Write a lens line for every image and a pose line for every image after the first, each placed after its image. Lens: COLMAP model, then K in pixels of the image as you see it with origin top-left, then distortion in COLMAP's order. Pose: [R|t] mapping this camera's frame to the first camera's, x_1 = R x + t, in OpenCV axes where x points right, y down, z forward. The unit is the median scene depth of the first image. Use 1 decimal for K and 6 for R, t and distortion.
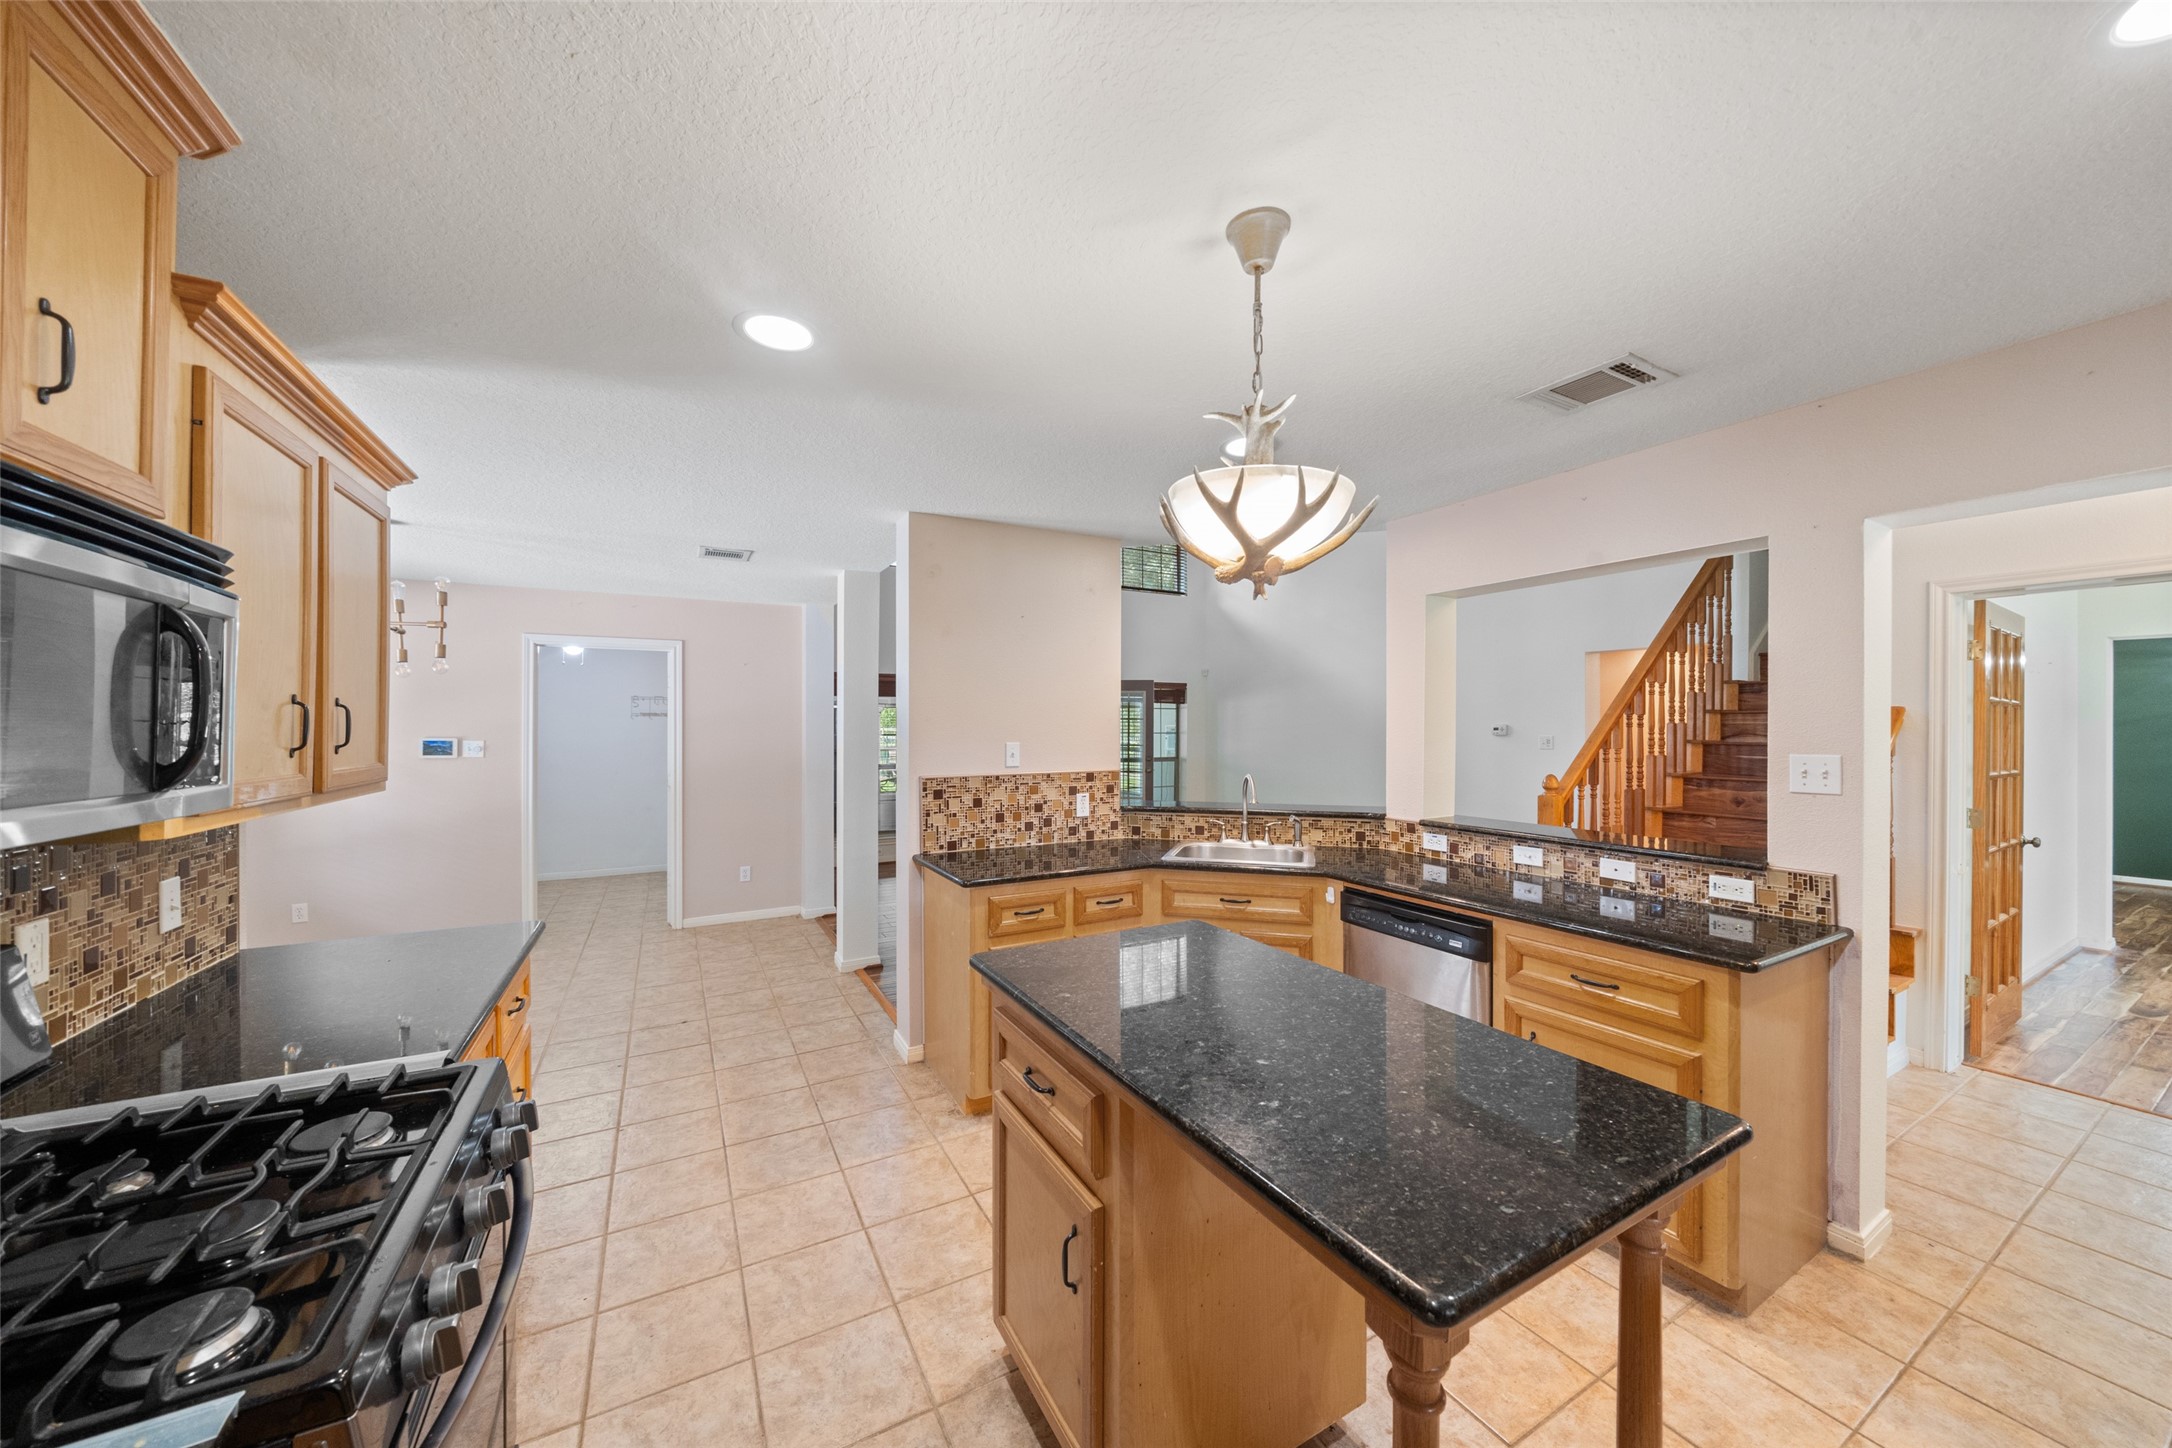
lens RADIAL K [[755.7, 0, 1087.5], [0, 755.7, 726.0], [0, 0, 1]] dist [-0.007182, 0.000339]
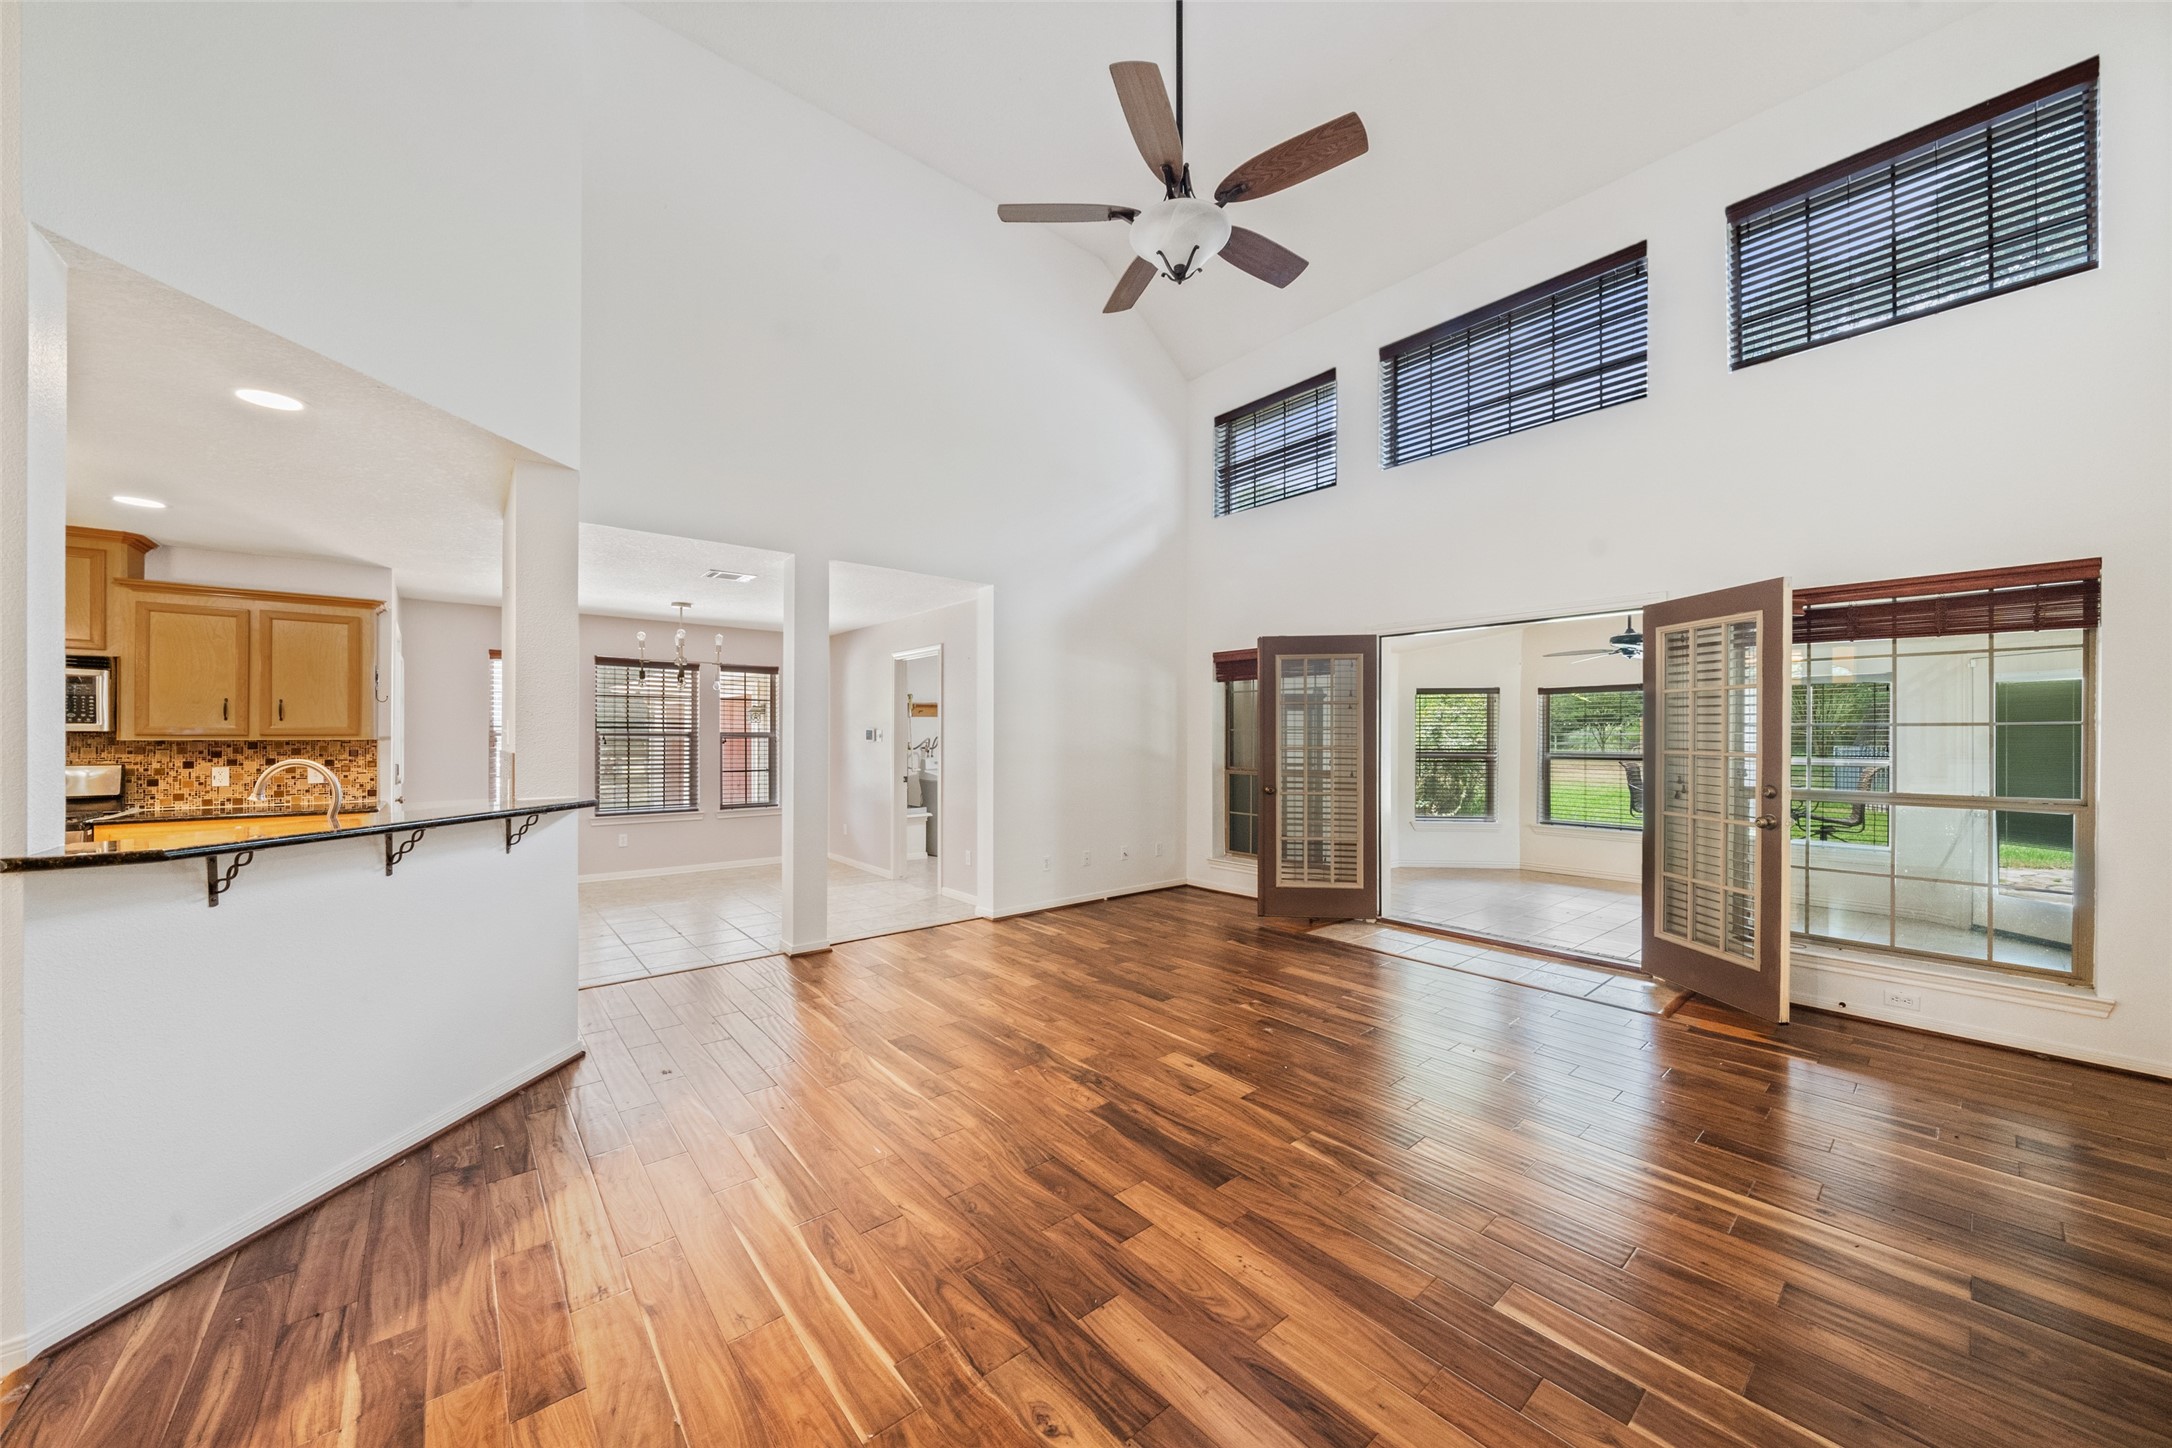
lens RADIAL K [[755.7, 0, 1087.1], [0, 755.7, 734.7], [0, 0, 1]] dist [-0.007182, 0.000339]
pose [[0.186984, -0.000792, -0.982363, 0.962182], [-0.001739, 0.999998, -0.001137, 0.039794], [0.982361, 0.001921, 0.186982, 1.520122]]
